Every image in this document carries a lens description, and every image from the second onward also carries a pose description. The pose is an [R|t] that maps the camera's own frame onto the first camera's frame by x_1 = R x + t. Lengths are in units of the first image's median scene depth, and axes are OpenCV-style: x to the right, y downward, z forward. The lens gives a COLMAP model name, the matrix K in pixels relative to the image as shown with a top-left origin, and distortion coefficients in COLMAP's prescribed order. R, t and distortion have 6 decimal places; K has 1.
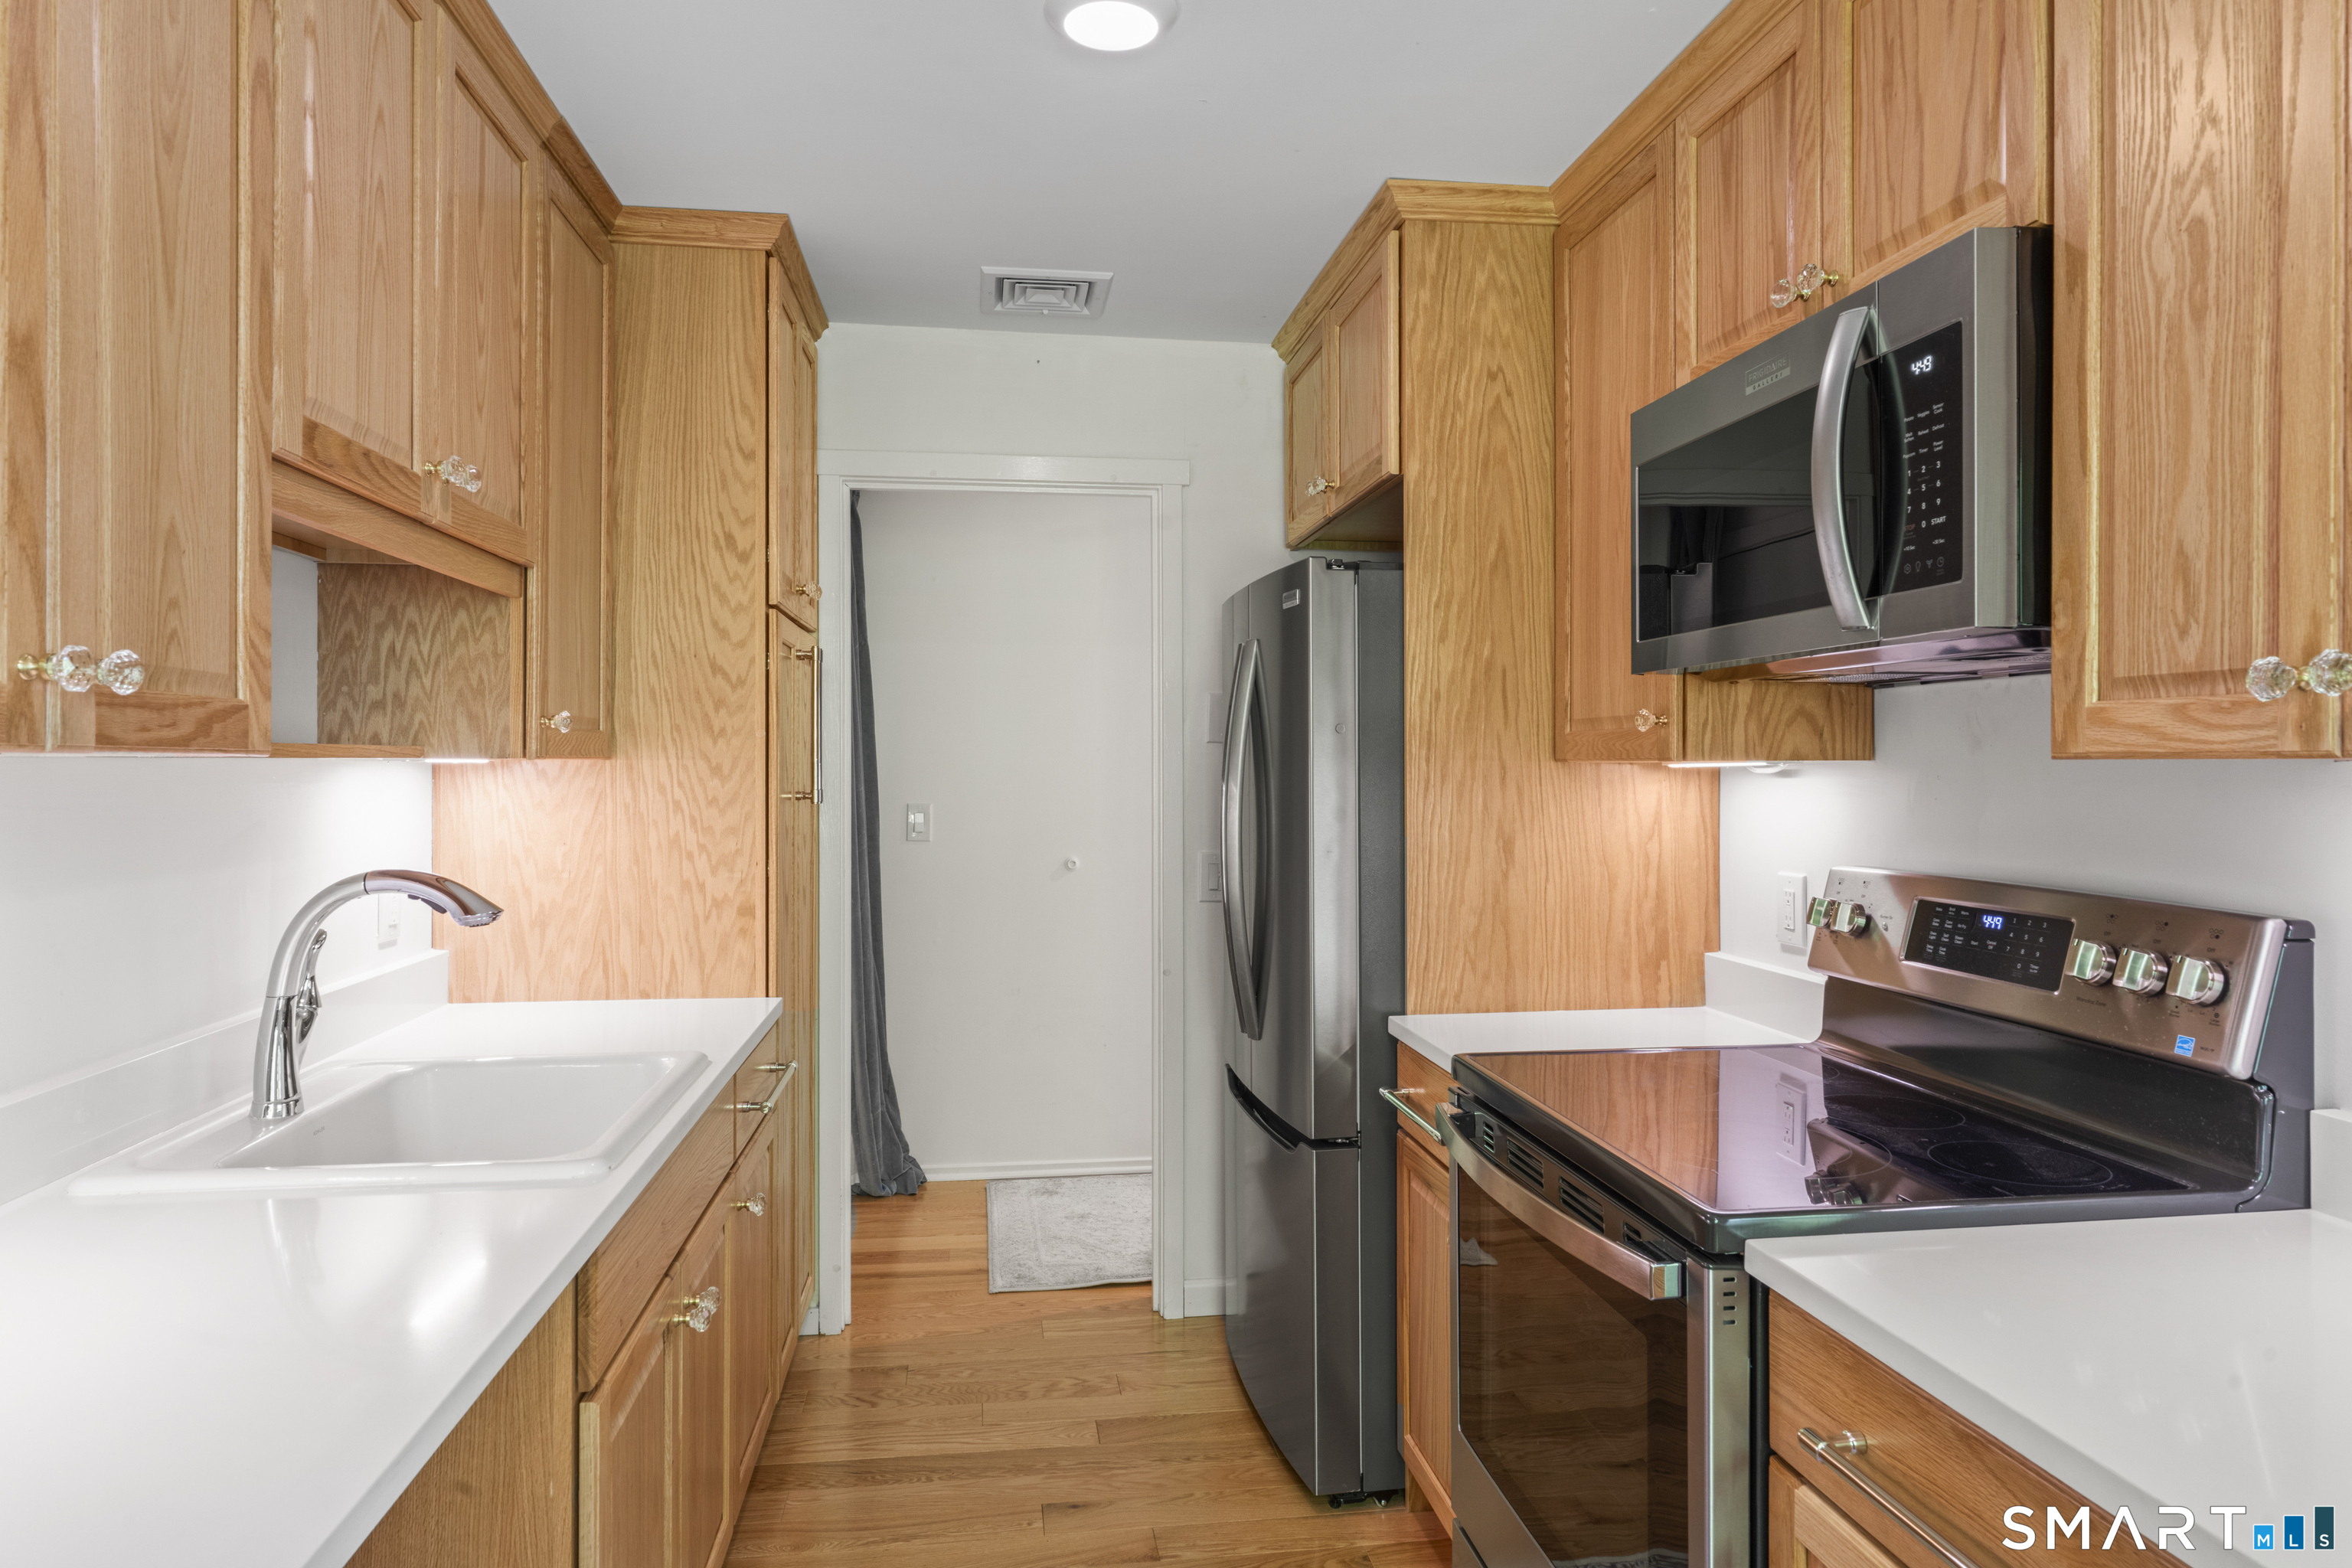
lens RADIAL K [[1397.7, 0, 1172.7], [0, 1397.7, 771.4], [0, 0, 1]] dist [-0.002740, -0.000976]
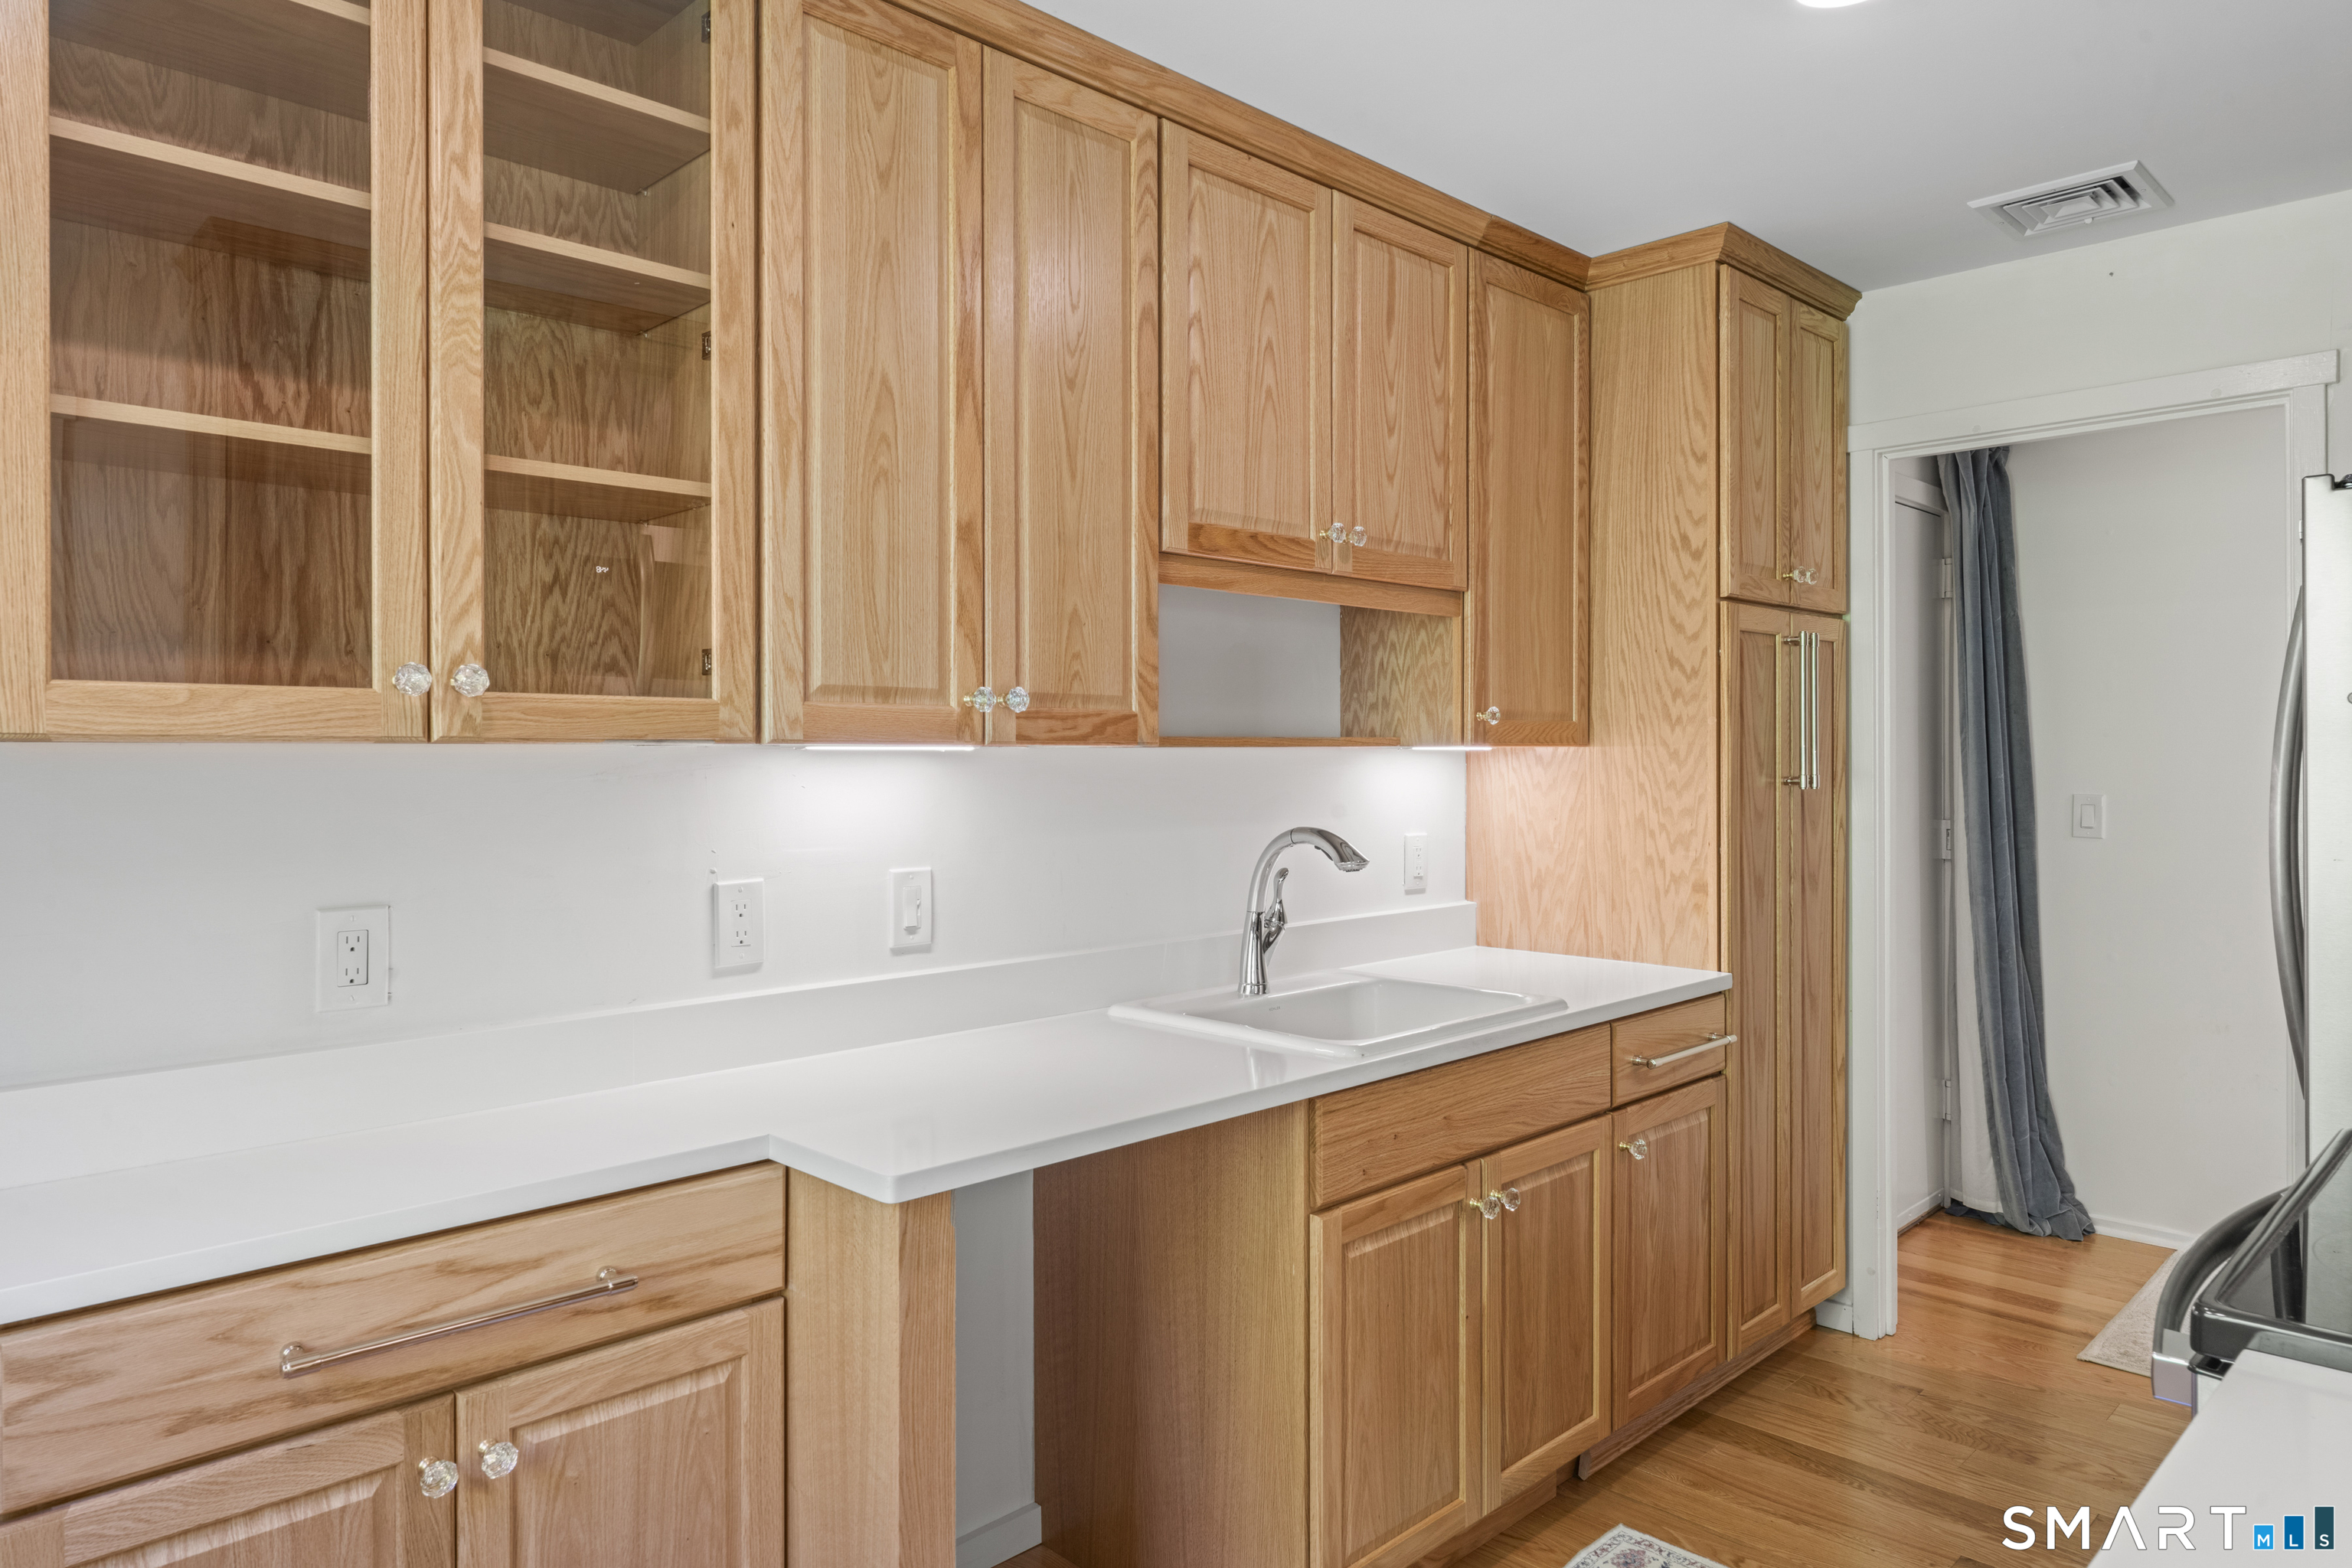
lens RADIAL K [[1455.0, 0, 1177.1], [0, 1455.0, 768.0], [0, 0, 1]] dist [-0.007403, -0.001014]
pose [[0.601550, 0.004810, -0.798820, 0.342048], [0.000314, 0.999980, 0.006258, 0.001716], [0.798835, -0.004015, 0.601537, 0.018748]]
